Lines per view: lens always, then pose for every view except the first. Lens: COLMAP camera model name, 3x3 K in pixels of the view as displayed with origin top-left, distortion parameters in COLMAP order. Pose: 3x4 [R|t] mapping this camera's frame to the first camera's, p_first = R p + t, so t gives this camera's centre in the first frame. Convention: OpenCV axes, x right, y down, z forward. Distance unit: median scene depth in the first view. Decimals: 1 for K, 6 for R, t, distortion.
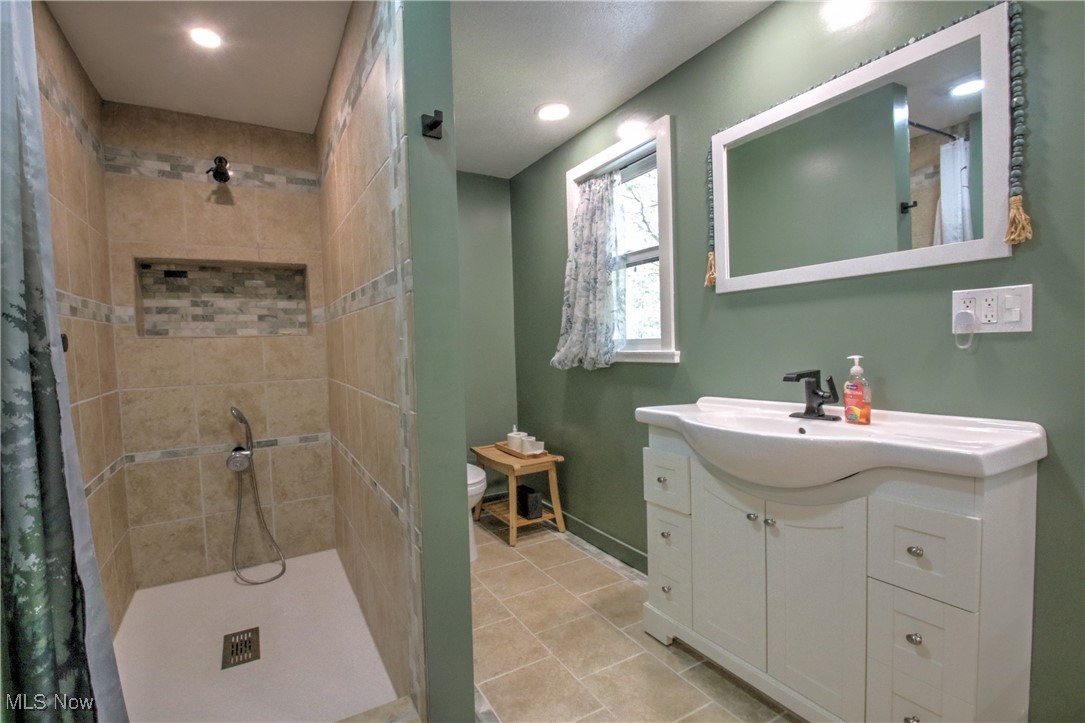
lens RADIAL K [[505.8, 0, 532.0], [0, 505.8, 369.8], [0, 0, 1]] dist [-0.002264, -0.007533]
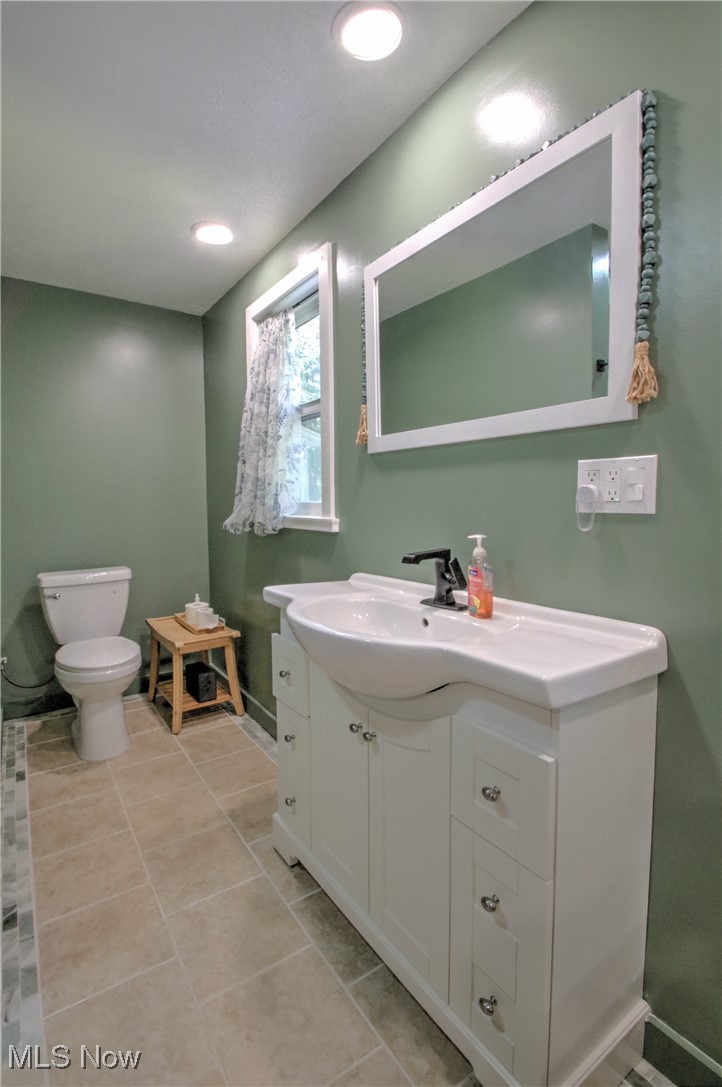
lens RADIAL K [[506.8, 0, 363.1], [0, 506.8, 535.8], [0, 0, 1]] dist [-0.002264, -0.007533]
pose [[0.996495, 0.020404, 0.081124, 0.312736], [-0.022147, 0.999542, 0.020642, -0.031601], [-0.080665, -0.022366, 0.996490, 0.154272]]
